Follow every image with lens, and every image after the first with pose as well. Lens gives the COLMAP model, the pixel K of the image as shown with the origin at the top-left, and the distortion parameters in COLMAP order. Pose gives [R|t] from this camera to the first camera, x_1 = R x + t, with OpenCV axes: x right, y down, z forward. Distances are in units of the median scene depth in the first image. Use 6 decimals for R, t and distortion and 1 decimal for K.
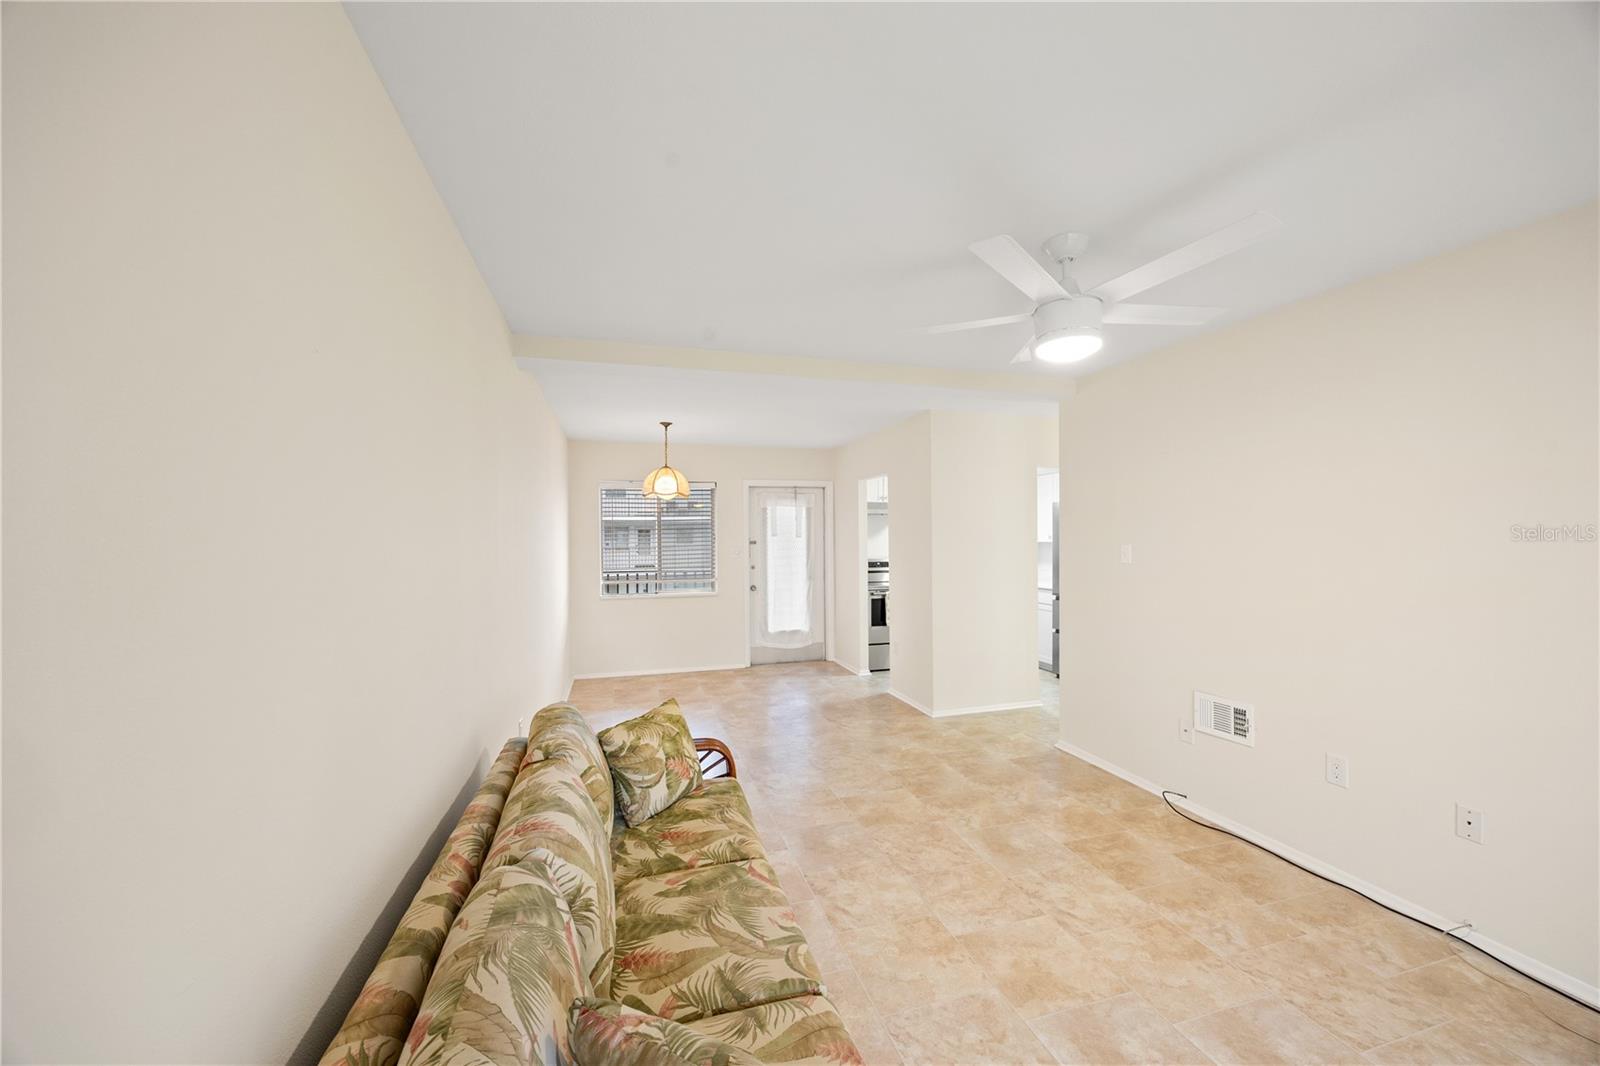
lens RADIAL K [[616.9, 0, 807.3], [0, 616.9, 536.1], [0, 0, 1]] dist [-0.000785, -0.000061]
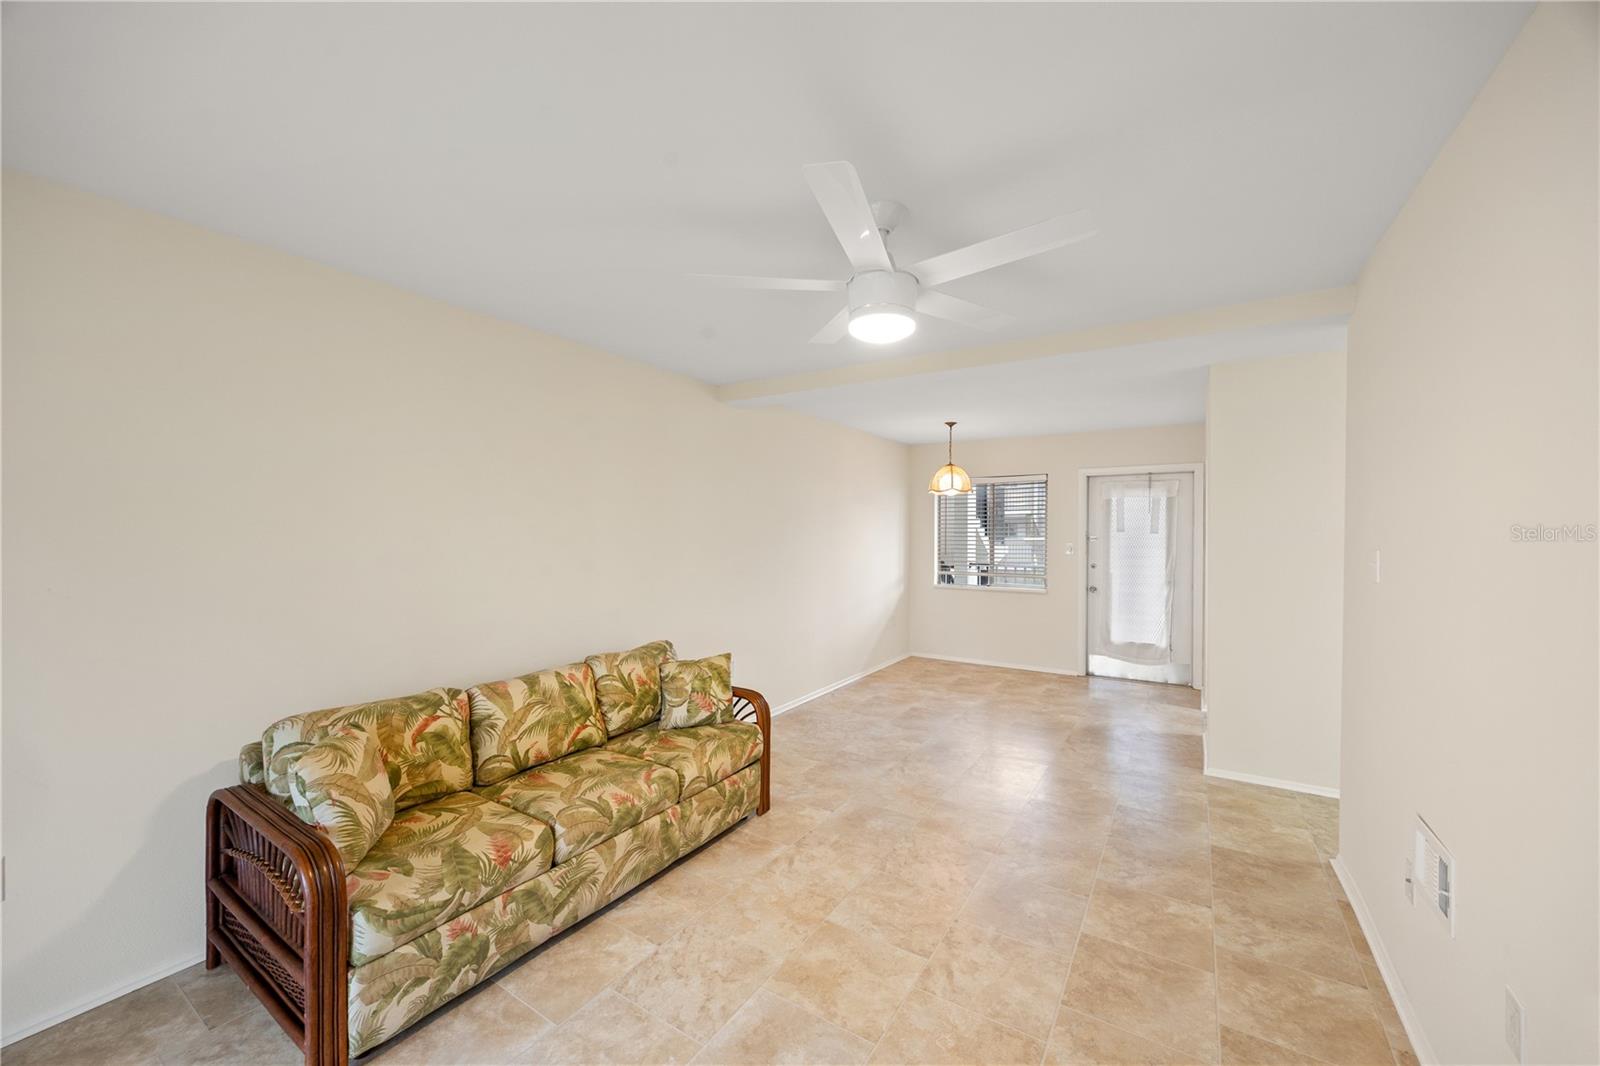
lens RADIAL K [[616.9, 0, 795.2], [0, 616.9, 530.8], [0, 0, 1]] dist [-0.000785, -0.000061]
pose [[0.644386, 0.009319, -0.764644, 0.667760], [-0.007600, 0.999954, 0.005783, -0.005233], [0.764663, 0.002085, 0.644427, 0.198364]]
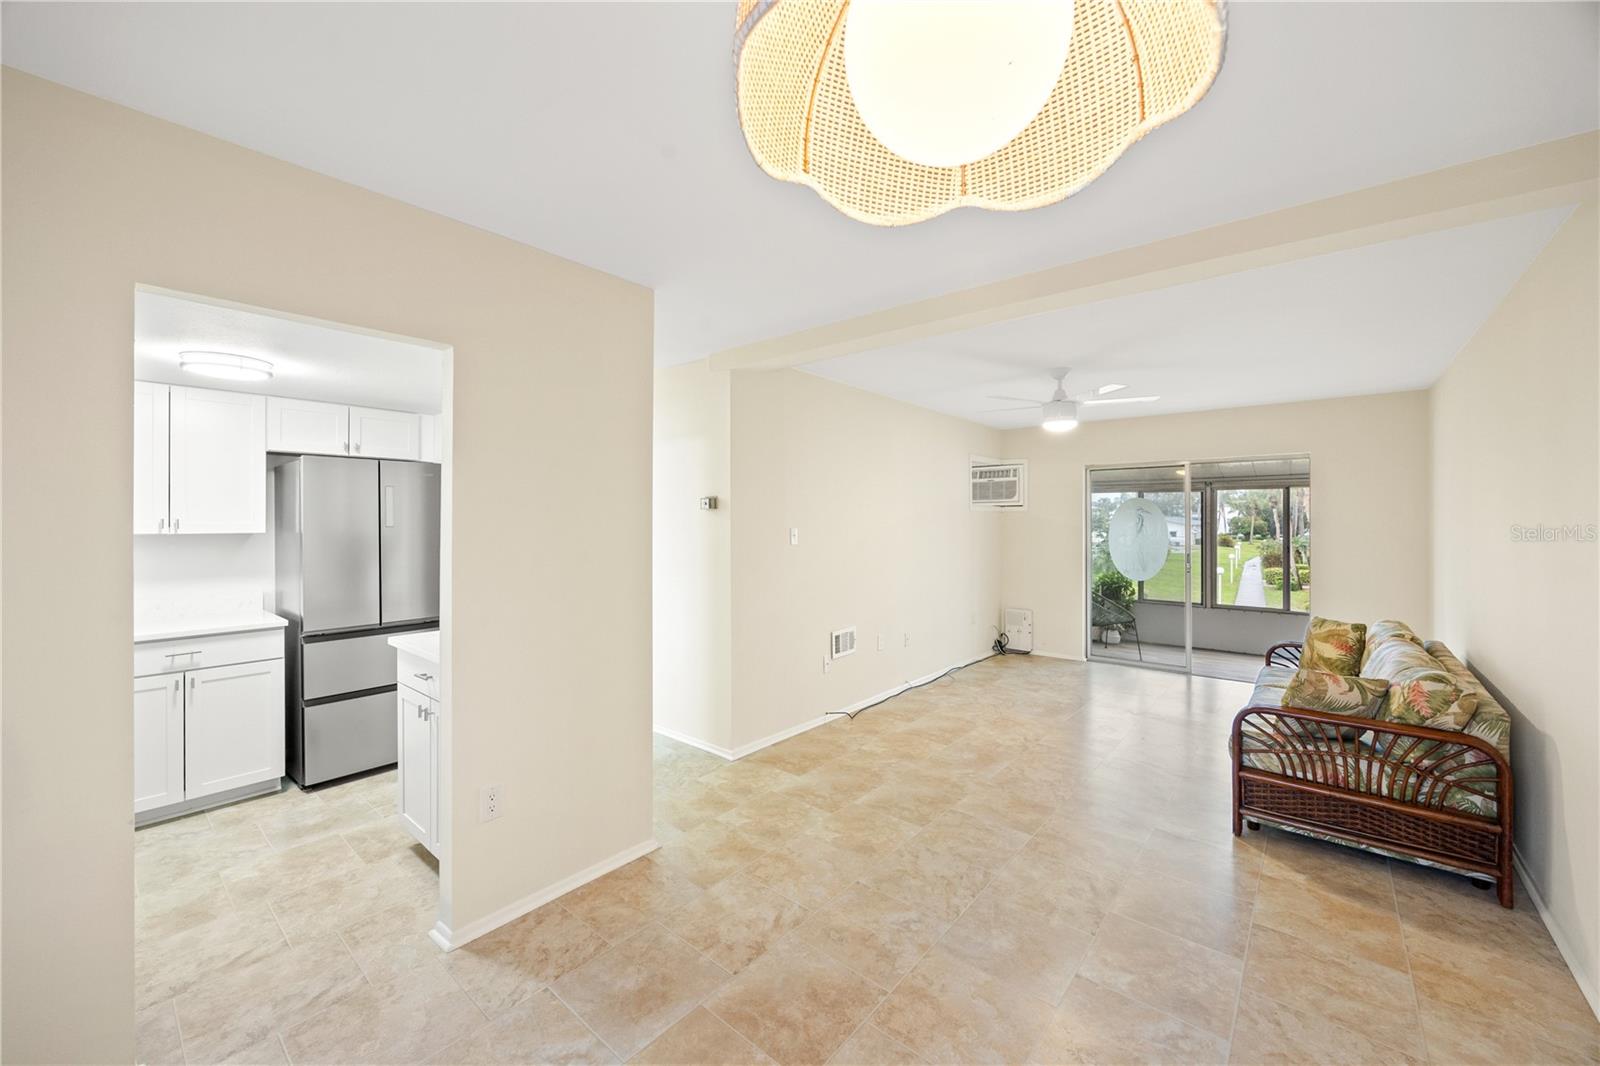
lens RADIAL K [[616.9, 0, 805.6], [0, 616.9, 521.0], [0, 0, 1]] dist [-0.000785, -0.000061]
pose [[-0.555561, 0.006108, 0.831454, -0.482970], [-0.001323, 0.999965, -0.008230, 0.011731], [-0.831475, -0.005672, -0.555533, 1.765674]]
